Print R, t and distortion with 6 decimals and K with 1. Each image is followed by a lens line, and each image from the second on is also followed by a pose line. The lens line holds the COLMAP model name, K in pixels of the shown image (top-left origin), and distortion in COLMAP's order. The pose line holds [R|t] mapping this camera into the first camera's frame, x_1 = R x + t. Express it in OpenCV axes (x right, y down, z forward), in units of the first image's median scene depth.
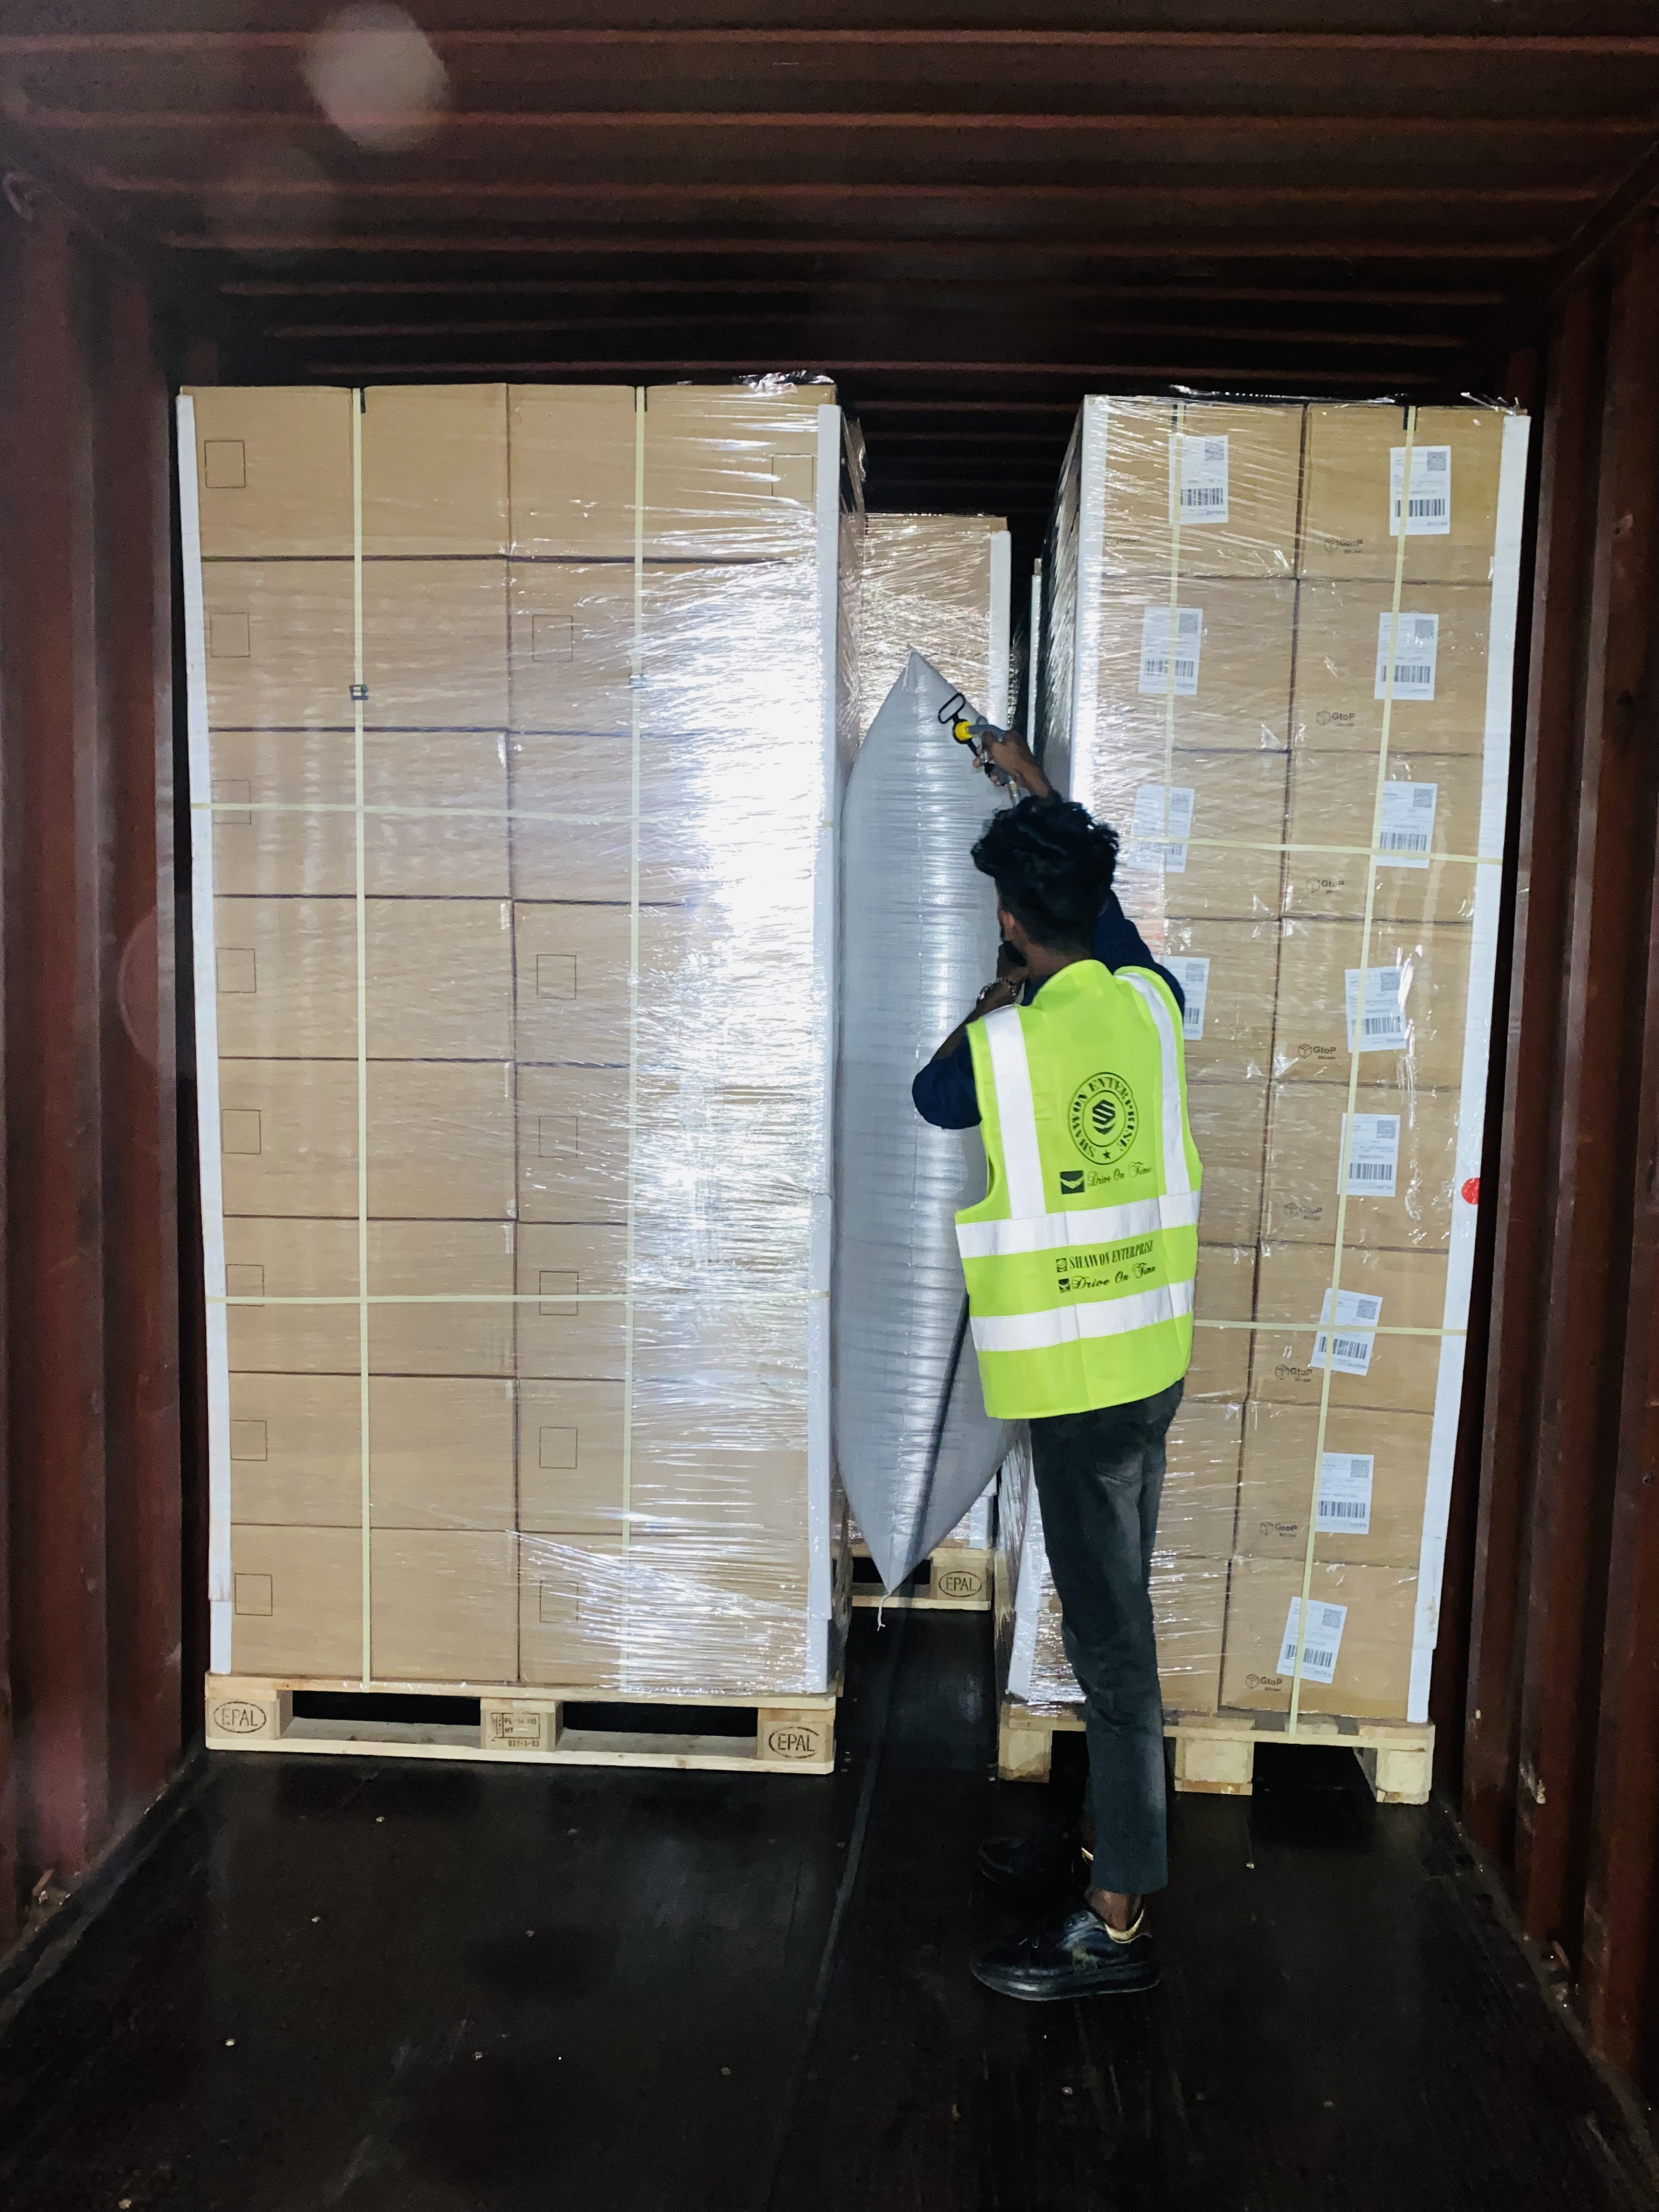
lens RADIAL K [[1696.6, 0, 832.6], [0, 1696.6, 1098.6], [0, 0, 1]] dist [0.003343, -0.003144]
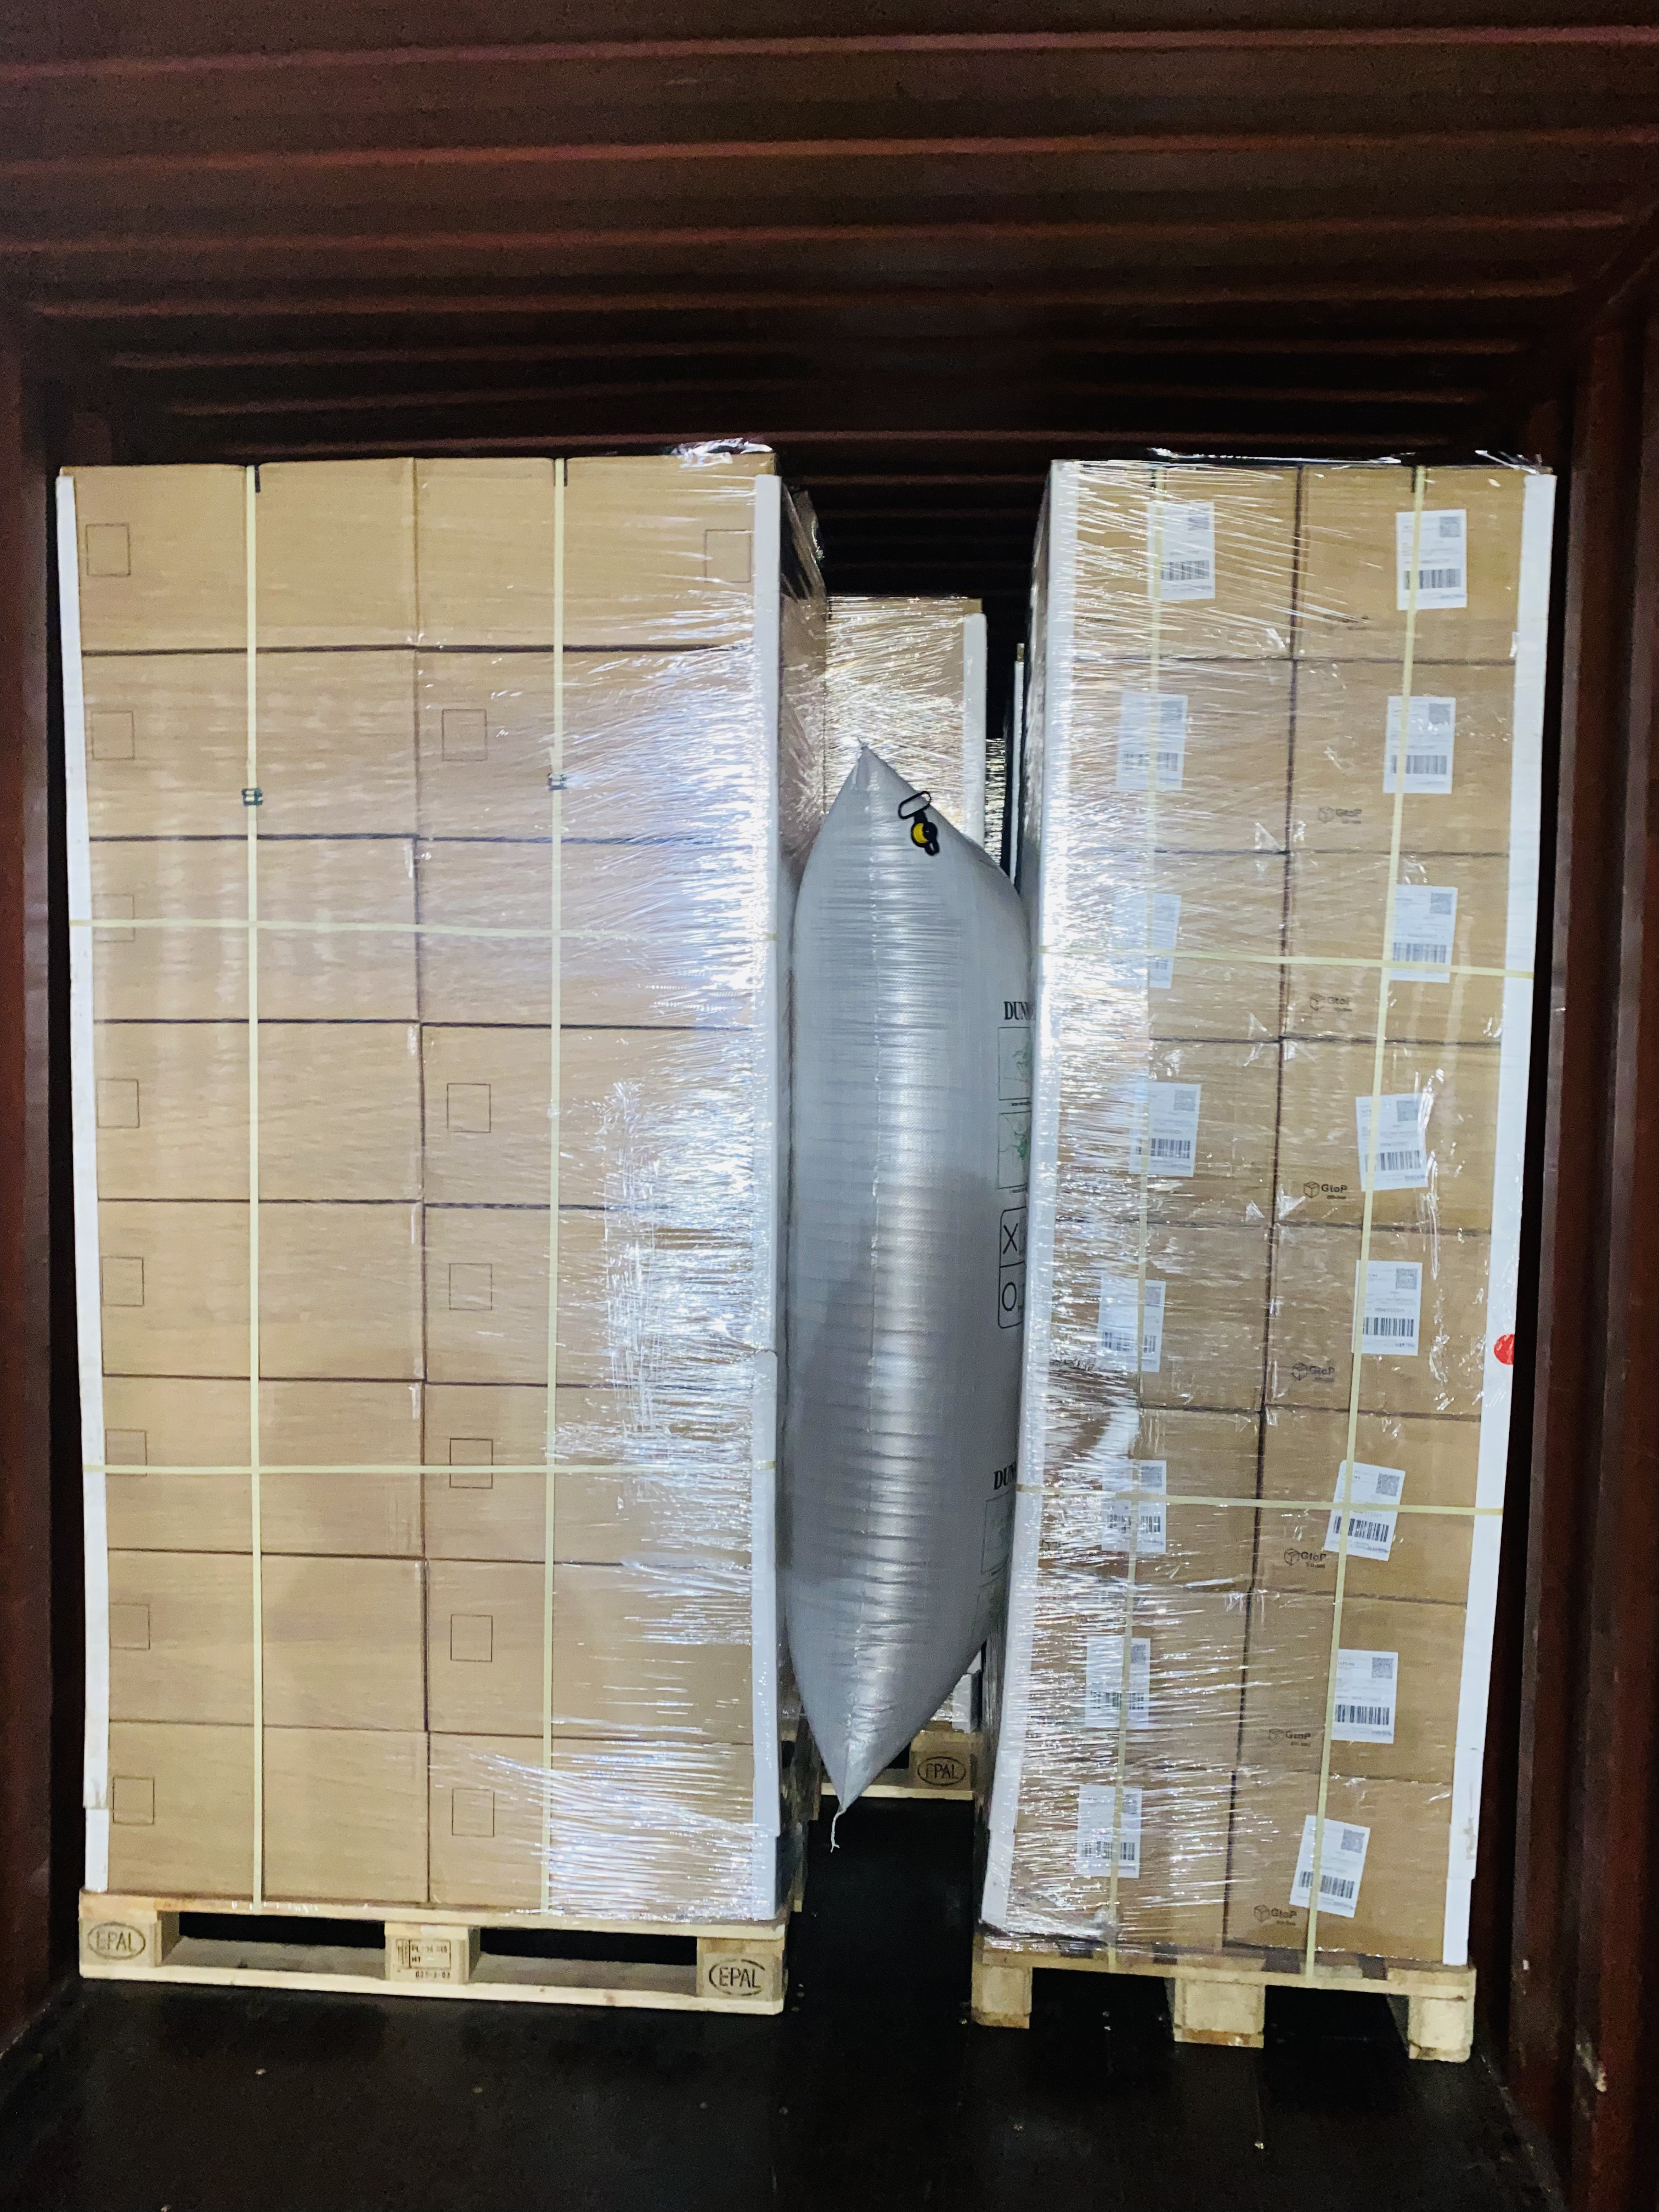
lens RADIAL K [[1673.4, 0, 832.3], [0, 1673.4, 1116.1], [0, 0, 1]] dist [-0.001719, 0.009622]
pose [[0.999535, -0.004187, -0.030204, 0.055700], [0.002991, 0.999213, -0.039553, -0.032422], [0.030346, 0.039444, 0.998761, 0.122553]]
